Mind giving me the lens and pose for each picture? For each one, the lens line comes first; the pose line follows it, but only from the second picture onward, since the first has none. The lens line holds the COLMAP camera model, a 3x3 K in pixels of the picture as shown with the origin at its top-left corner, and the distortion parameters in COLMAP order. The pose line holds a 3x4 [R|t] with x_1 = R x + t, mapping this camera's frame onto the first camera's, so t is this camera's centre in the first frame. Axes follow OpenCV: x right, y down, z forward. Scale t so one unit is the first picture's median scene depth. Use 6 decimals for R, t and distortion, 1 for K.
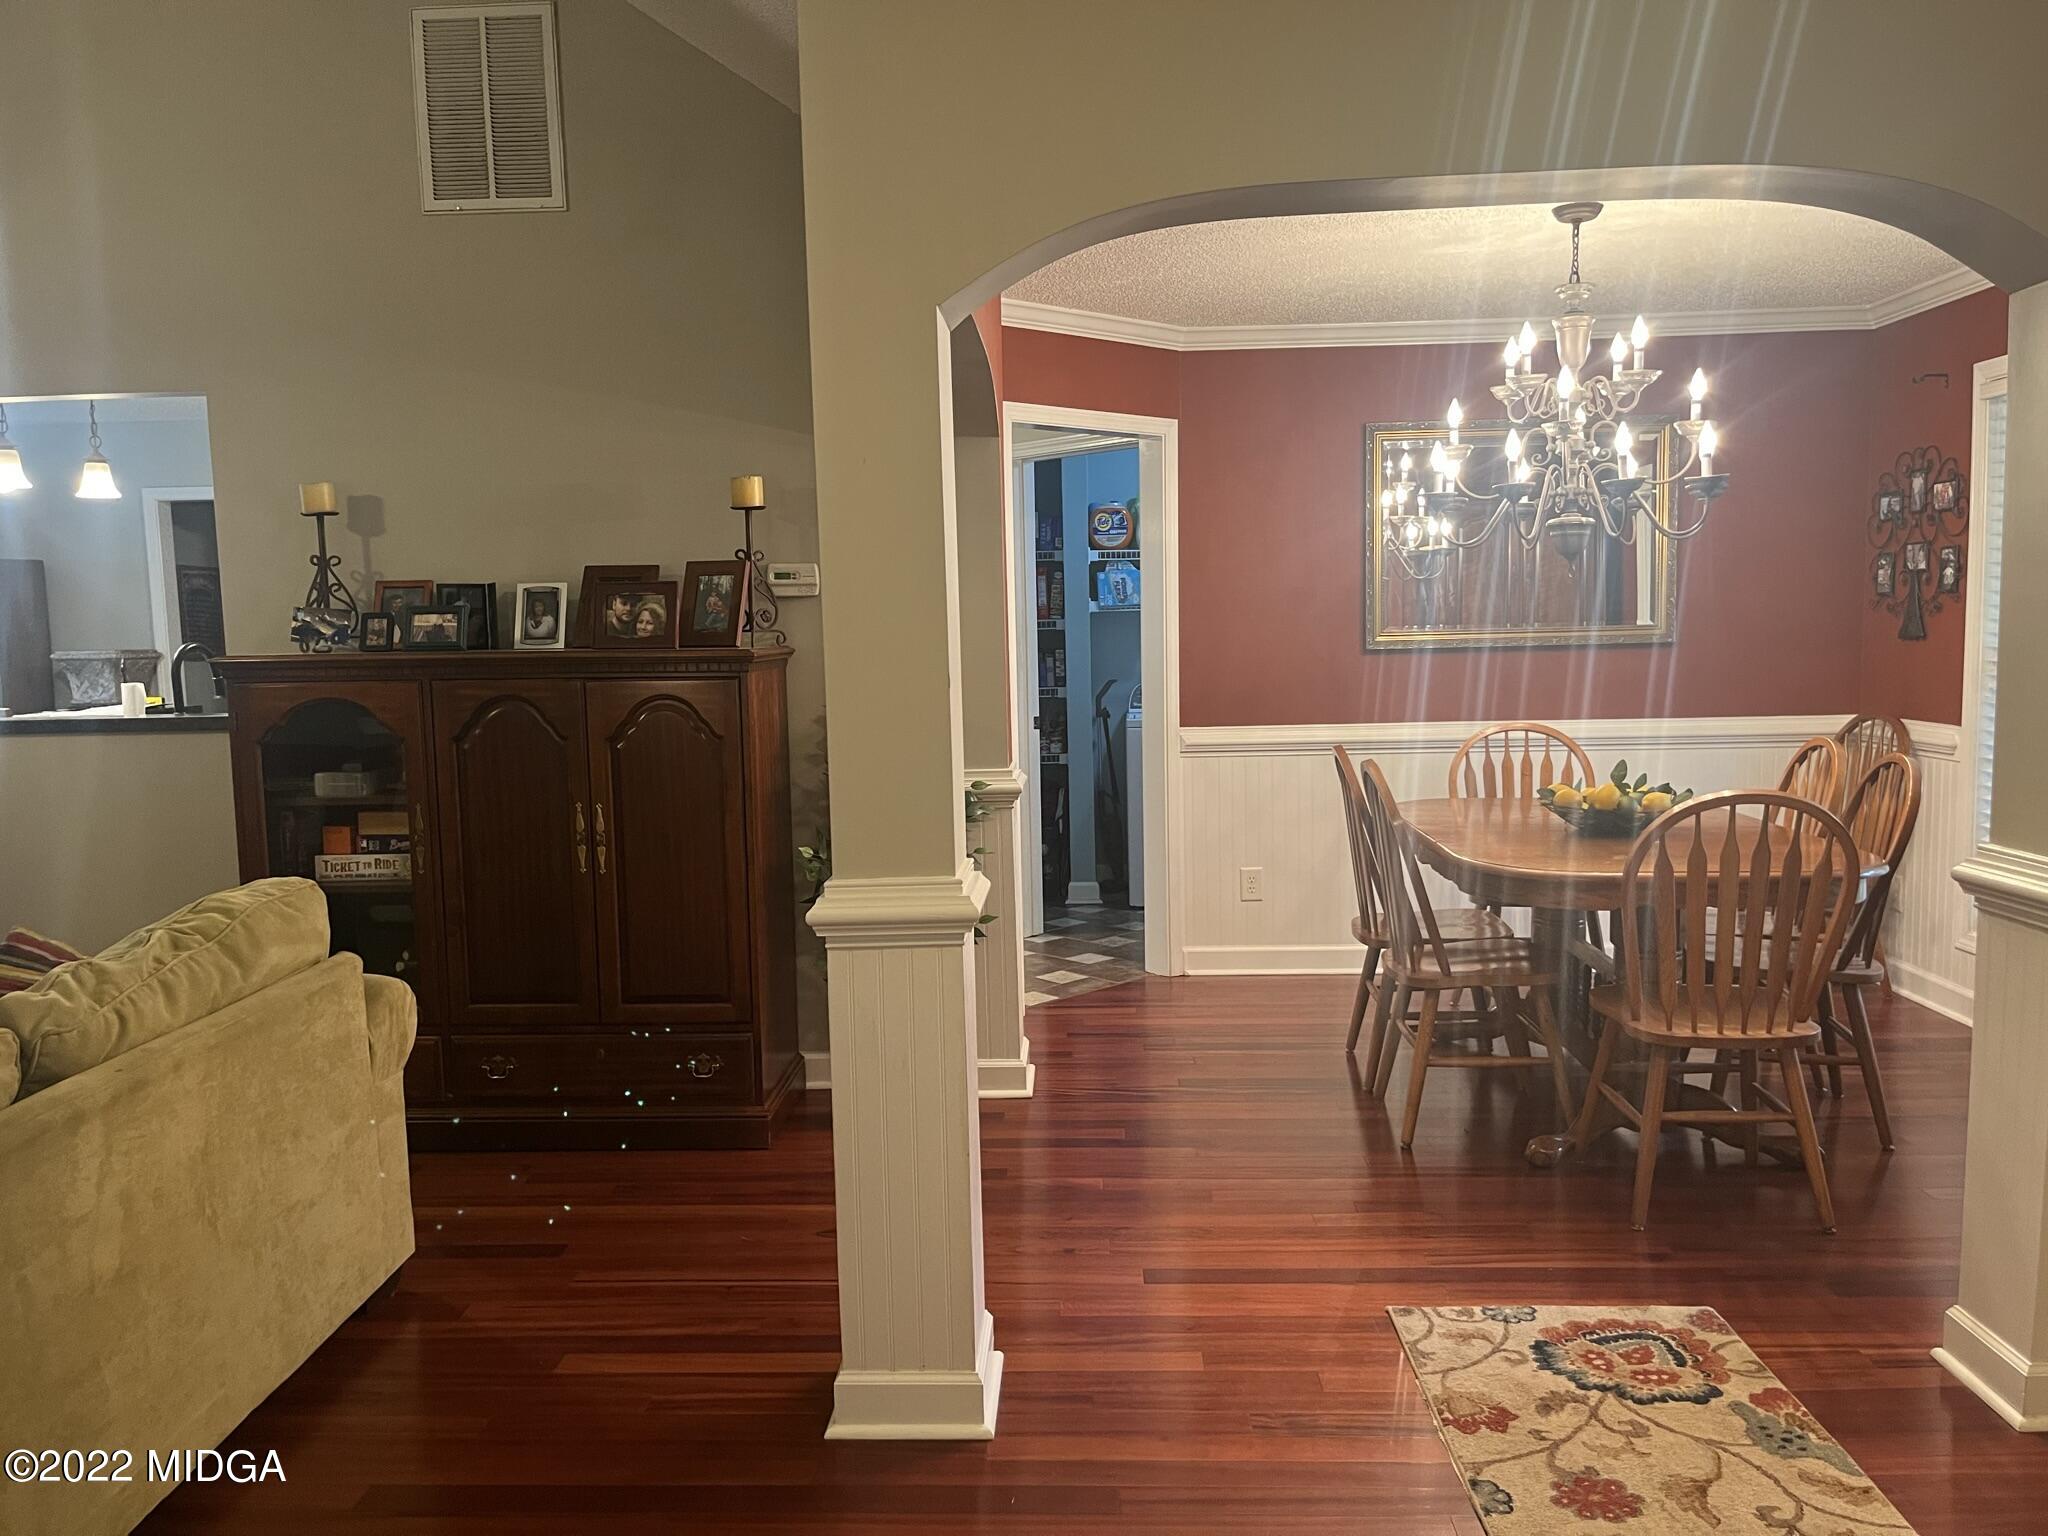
lens RADIAL K [[1541.8, 0, 1034.0], [0, 1541.8, 763.8], [0, 0, 1]] dist [0.069618, -0.079285]
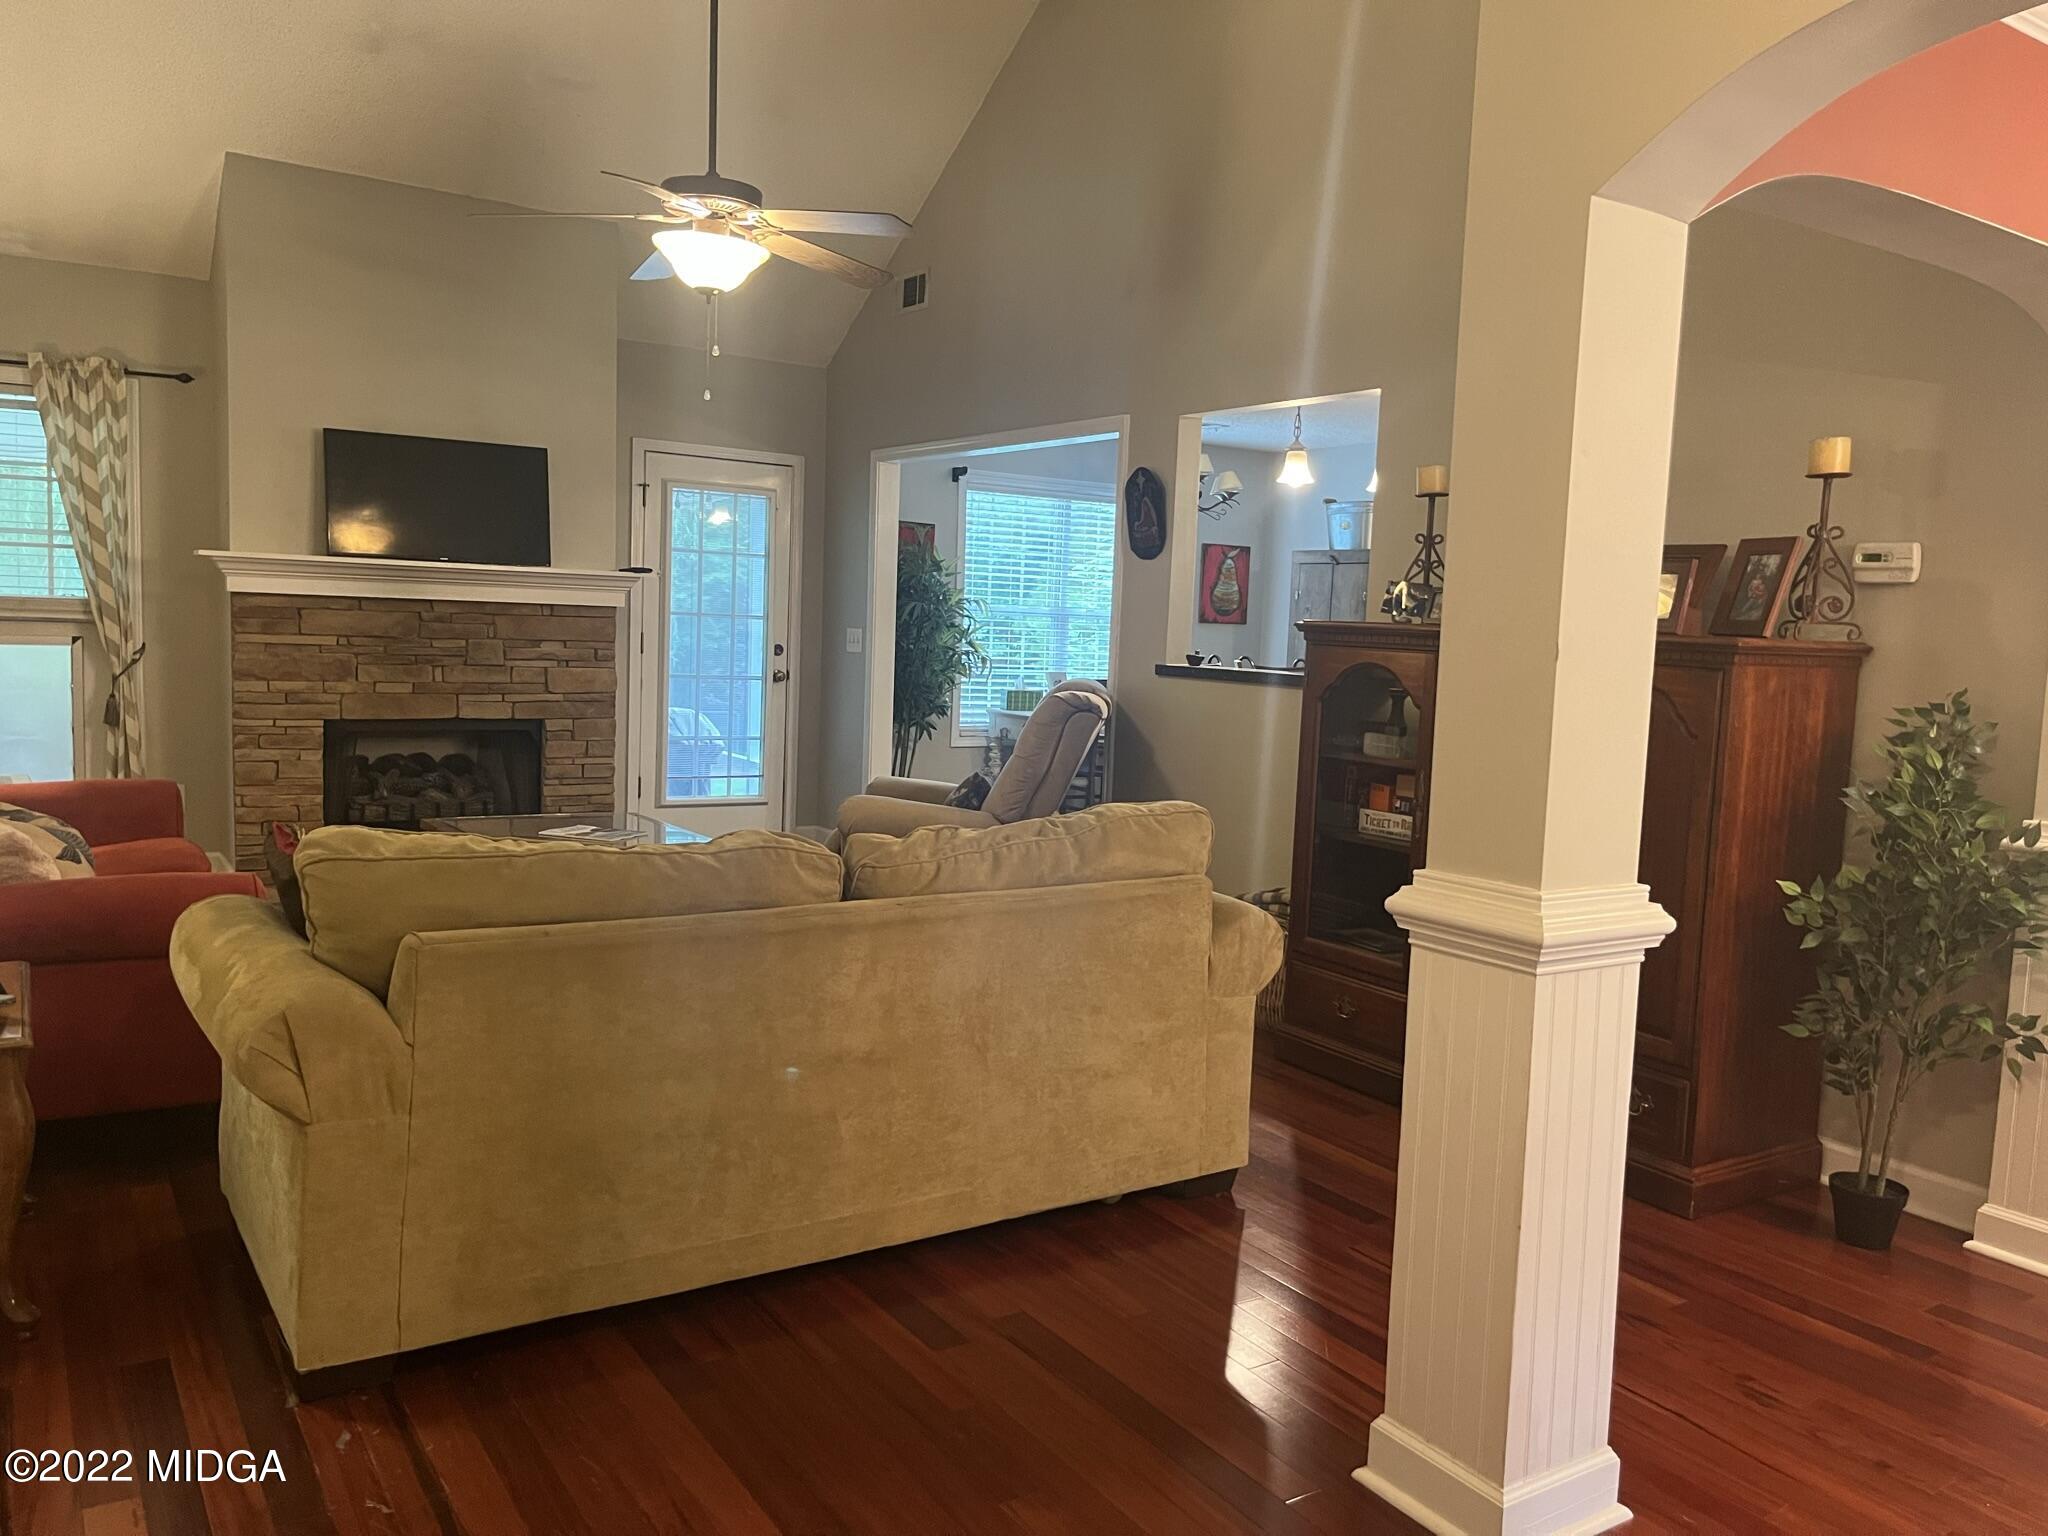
lens RADIAL K [[1541.8, 0, 1034.0], [0, 1541.8, 763.8], [0, 0, 1]] dist [0.069618, -0.079285]
pose [[0.586410, 0.122851, -0.800644, 0.361959], [-0.129137, 0.989969, 0.057318, -0.005837], [0.799654, 0.069781, 0.596393, 0.231762]]
